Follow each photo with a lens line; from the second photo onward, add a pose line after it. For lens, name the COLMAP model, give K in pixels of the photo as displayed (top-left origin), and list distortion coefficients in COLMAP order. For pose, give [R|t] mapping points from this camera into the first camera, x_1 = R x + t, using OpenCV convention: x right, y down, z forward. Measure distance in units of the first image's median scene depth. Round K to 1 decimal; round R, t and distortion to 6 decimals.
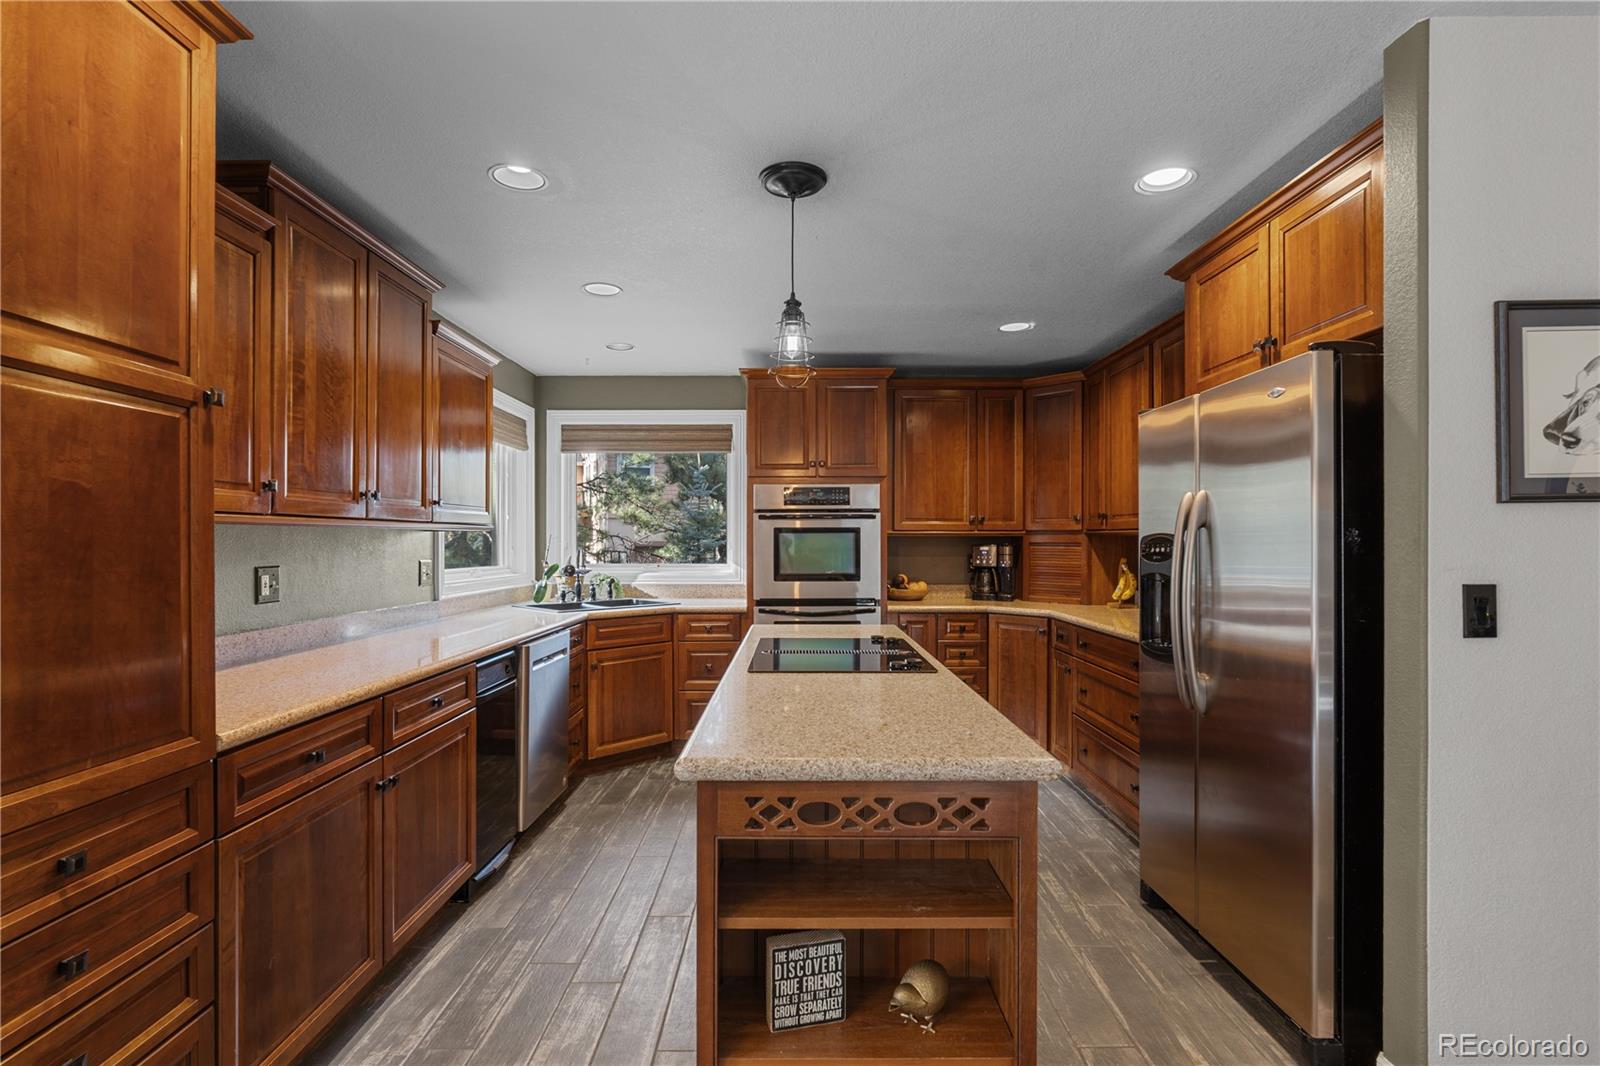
lens RADIAL K [[772.4, 0, 813.8], [0, 772.4, 538.3], [0, 0, 1]] dist [-0.007037, 0.001446]
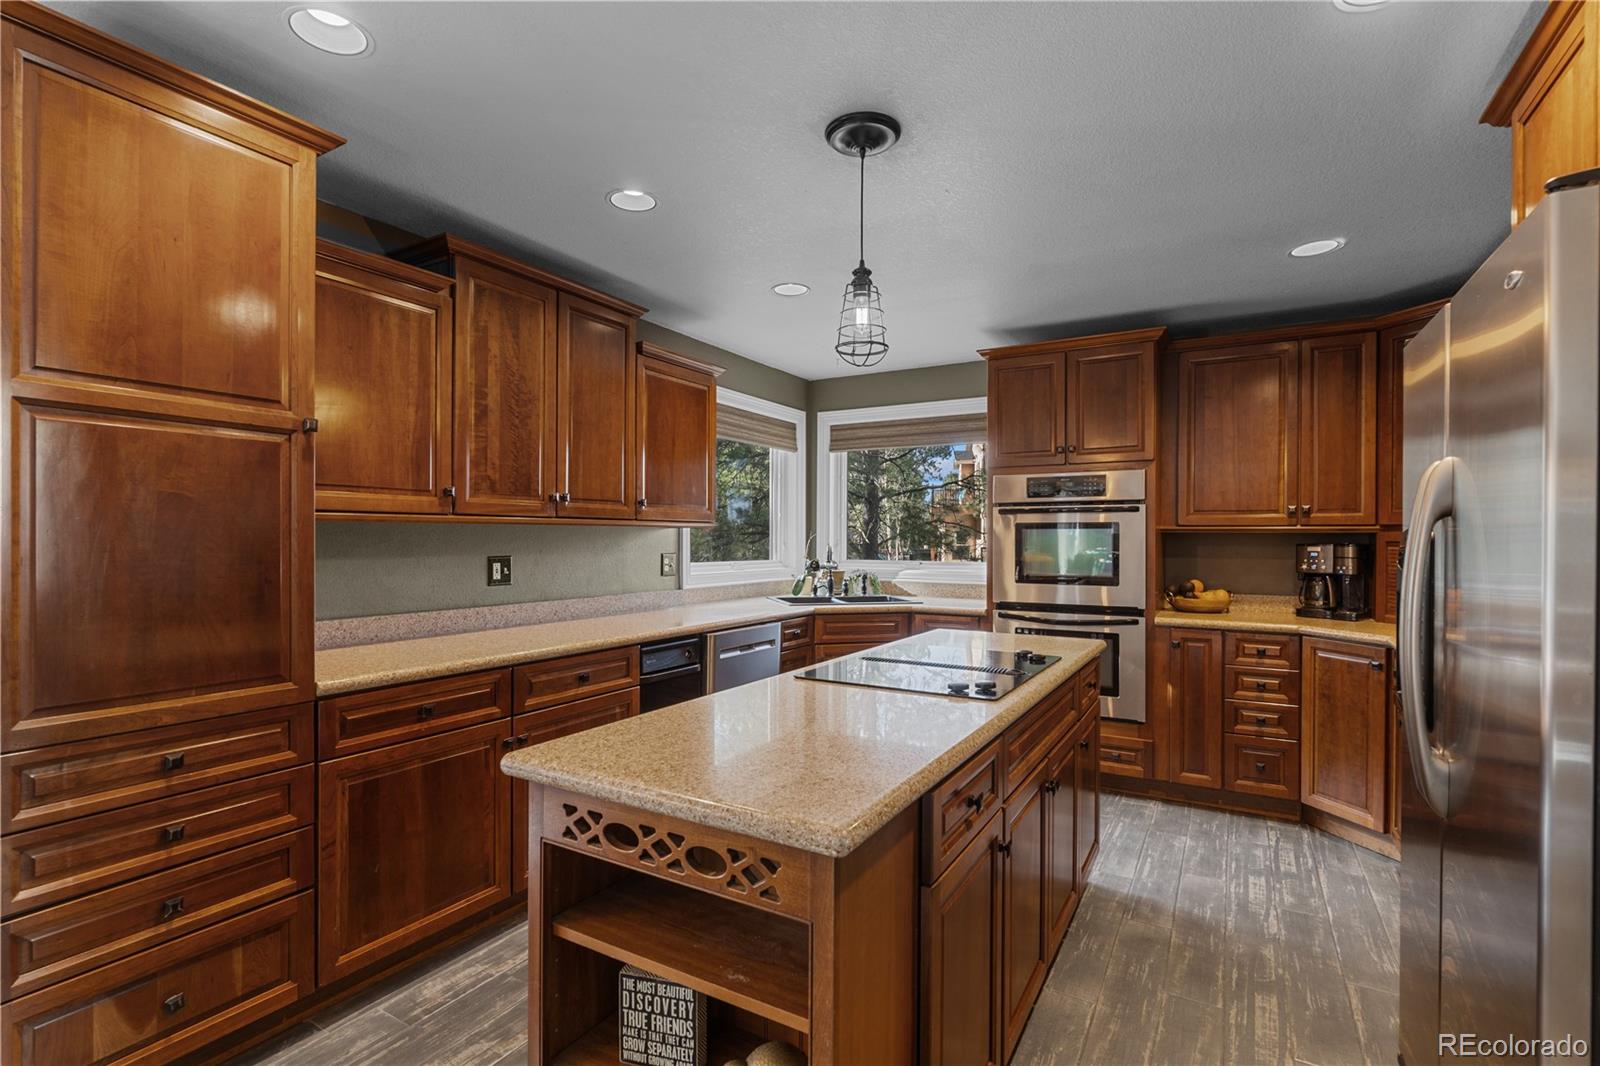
lens RADIAL K [[772.4, 0, 784.6], [0, 772.4, 537.6], [0, 0, 1]] dist [-0.007037, 0.001446]
pose [[0.851475, 0.003752, -0.524381, 0.360223], [-0.002306, 0.999992, 0.003411, 0.001090], [0.524389, -0.001695, 0.851477, 0.185101]]
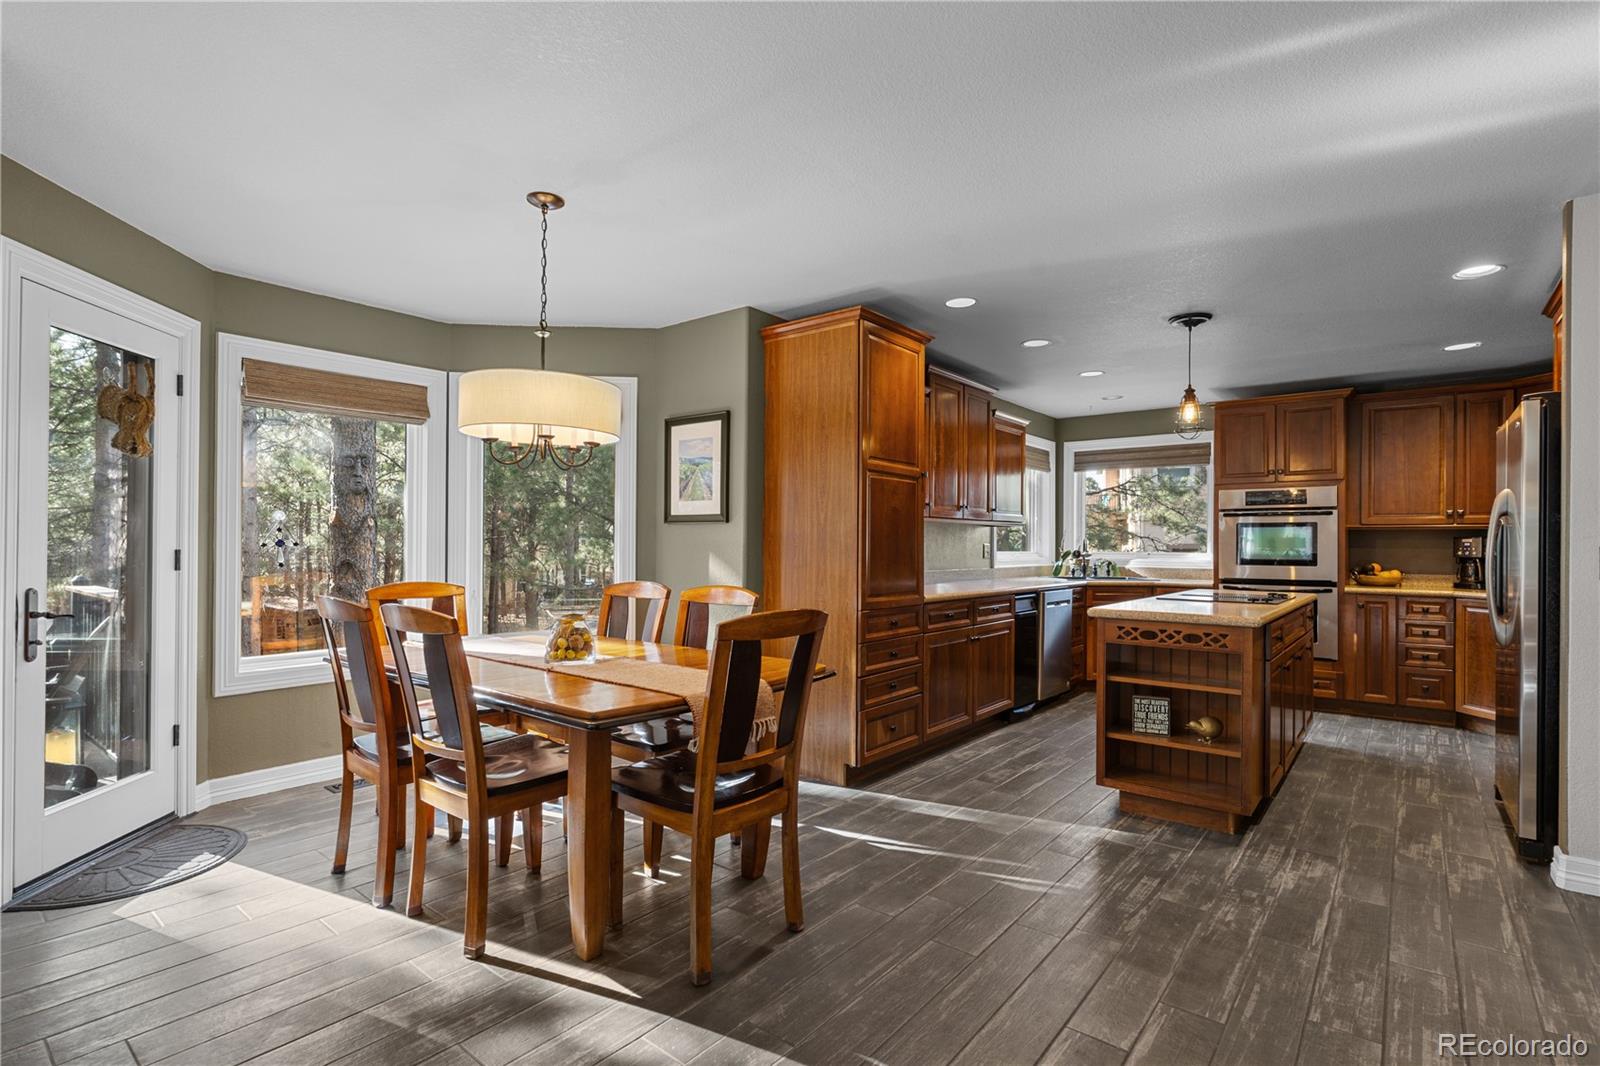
lens RADIAL K [[772.4, 0, 784.4], [0, 772.4, 539.2], [0, 0, 1]] dist [-0.007037, 0.001446]
pose [[0.761335, 0.001848, -0.648356, 0.393697], [-0.004491, 0.999987, -0.002422, 0.037014], [0.648343, 0.004756, 0.761333, -0.885615]]
